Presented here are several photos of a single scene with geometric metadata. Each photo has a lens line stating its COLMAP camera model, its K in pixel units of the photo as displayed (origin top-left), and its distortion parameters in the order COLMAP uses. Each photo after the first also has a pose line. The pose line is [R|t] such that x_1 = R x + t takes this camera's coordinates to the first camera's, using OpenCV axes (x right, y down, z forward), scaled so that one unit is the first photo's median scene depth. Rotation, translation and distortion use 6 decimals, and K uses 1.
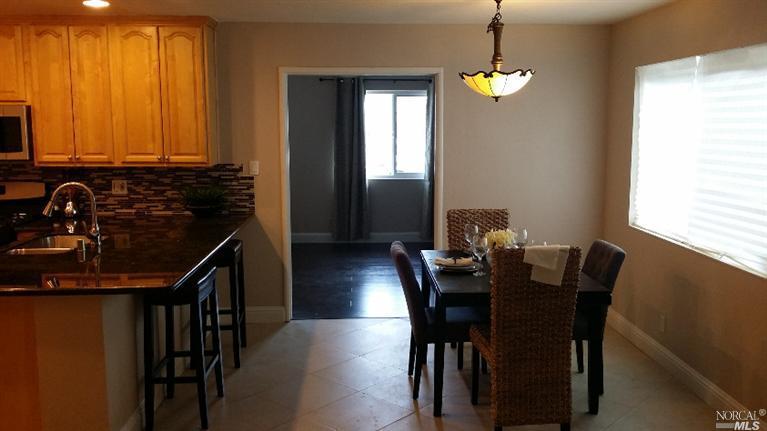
lens RADIAL K [[689.7, 0, 383.5], [0, 689.7, 215.5], [0, 0, 1]] dist [0.047599, -0.006075]
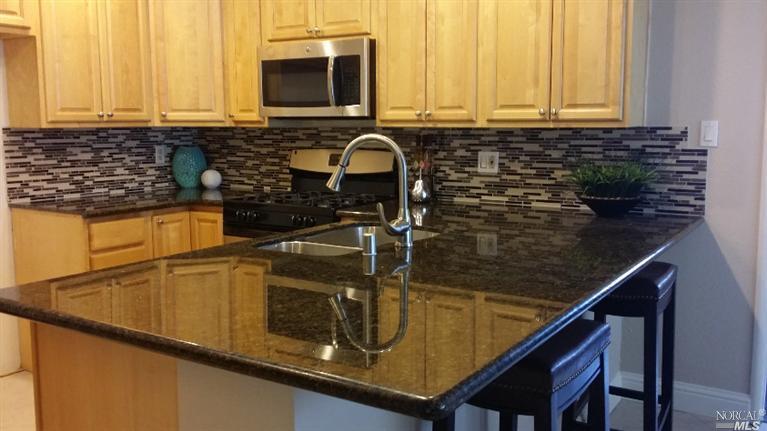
lens RADIAL K [[709.8, 0, 384.8], [0, 709.8, 206.4], [0, 0, 1]] dist [0.004358, -0.017414]
pose [[0.826210, 0.066438, -0.559431, -0.081074], [-0.077548, 0.996981, 0.003873, 0.006387], [0.558000, 0.040183, 0.828868, 0.391672]]
